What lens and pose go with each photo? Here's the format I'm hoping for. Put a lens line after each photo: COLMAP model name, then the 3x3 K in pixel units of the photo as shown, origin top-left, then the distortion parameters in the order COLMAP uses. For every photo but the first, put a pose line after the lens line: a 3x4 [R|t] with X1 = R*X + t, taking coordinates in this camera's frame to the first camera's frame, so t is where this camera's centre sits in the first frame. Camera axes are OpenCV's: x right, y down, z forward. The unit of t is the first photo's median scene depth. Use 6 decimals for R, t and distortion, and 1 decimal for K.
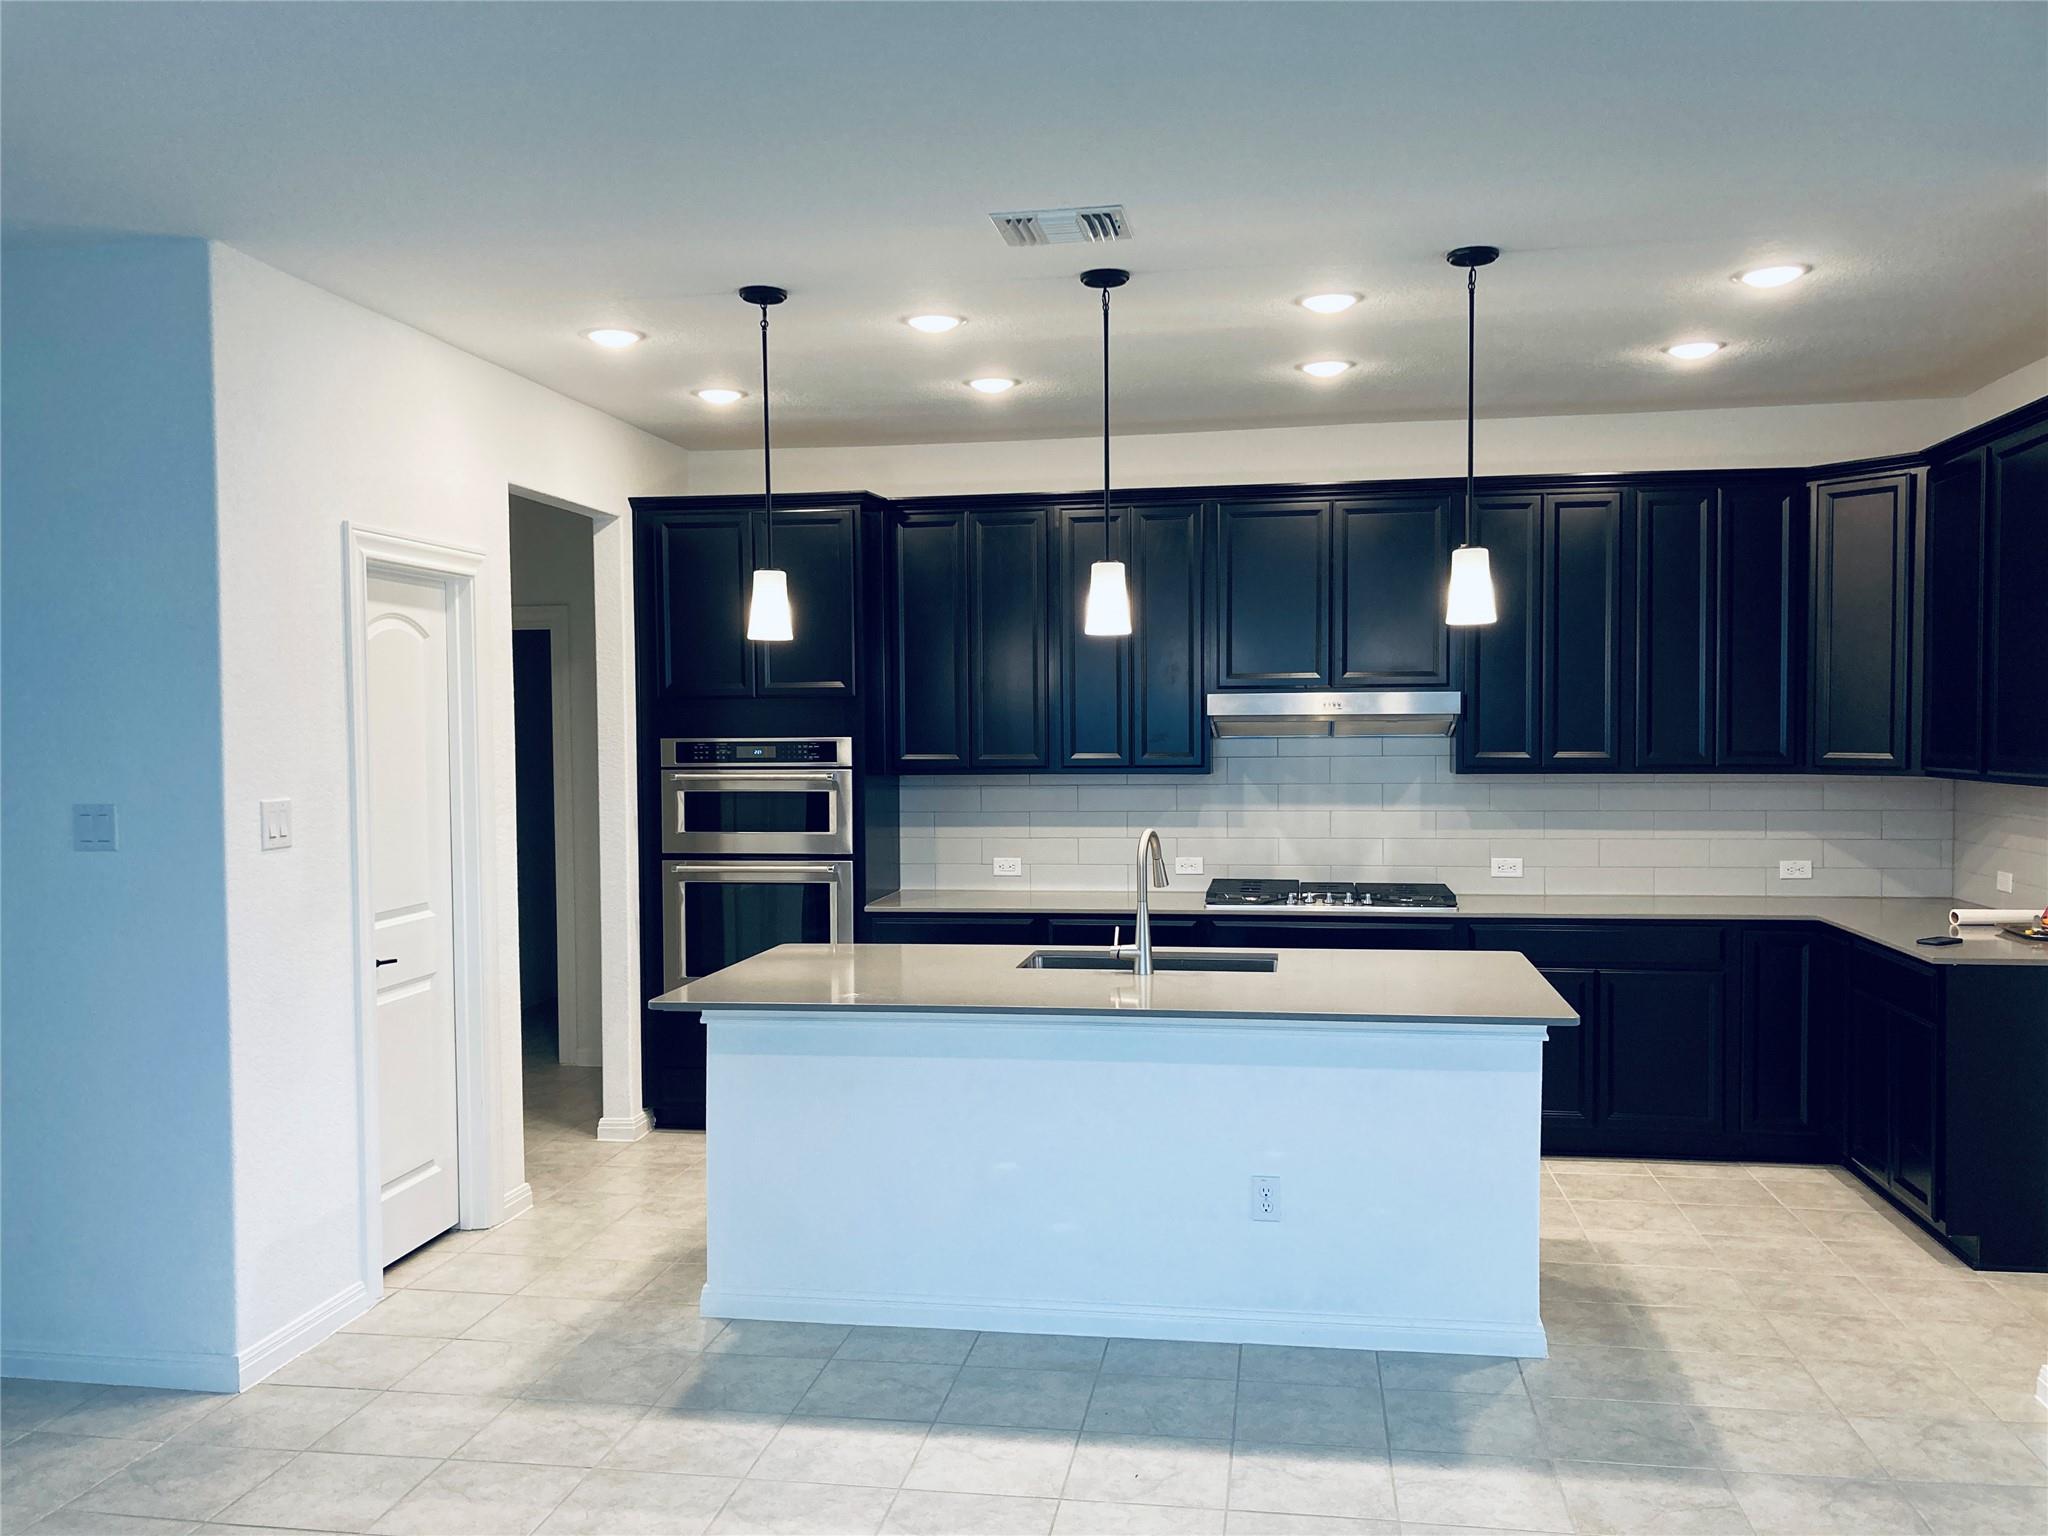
lens RADIAL K [[1675.0, 0, 1017.0], [0, 1675.0, 790.5], [0, 0, 1]] dist [0.029761, -0.016141]
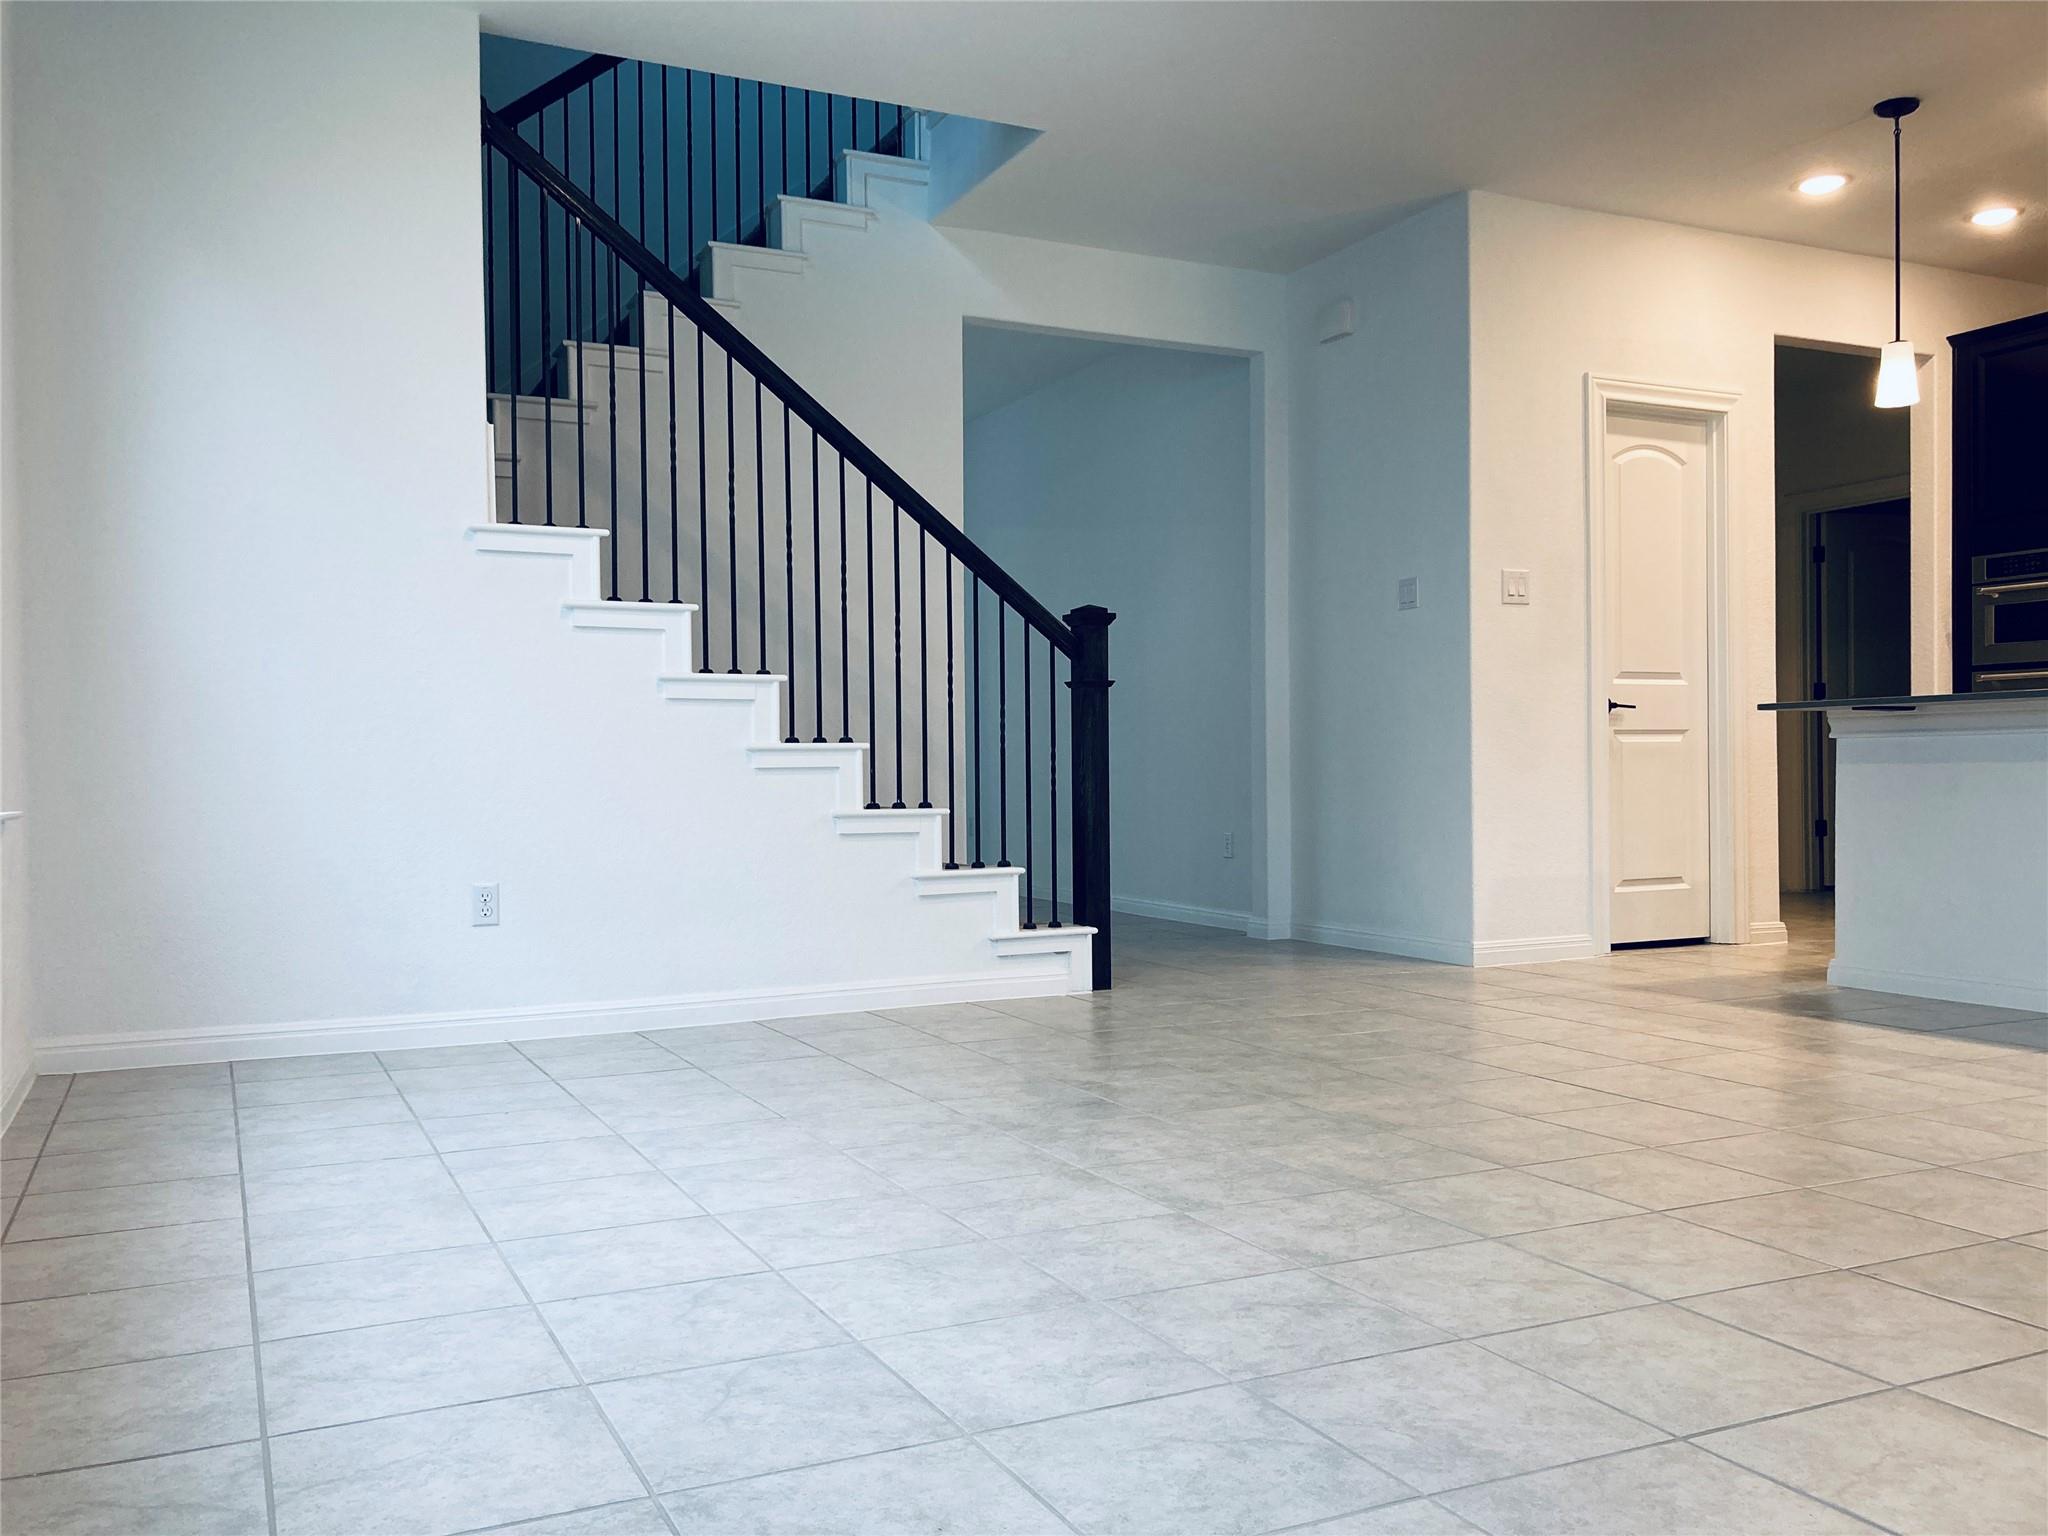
lens RADIAL K [[1696.4, 0, 1032.6], [0, 1696.4, 767.6], [0, 0, 1]] dist [0.041004, -0.013480]
pose [[0.583369, 0.004785, -0.812193, 0.437352], [-0.028560, 0.999485, -0.014626, 0.181883], [0.811705, 0.031729, 0.583206, -0.151013]]
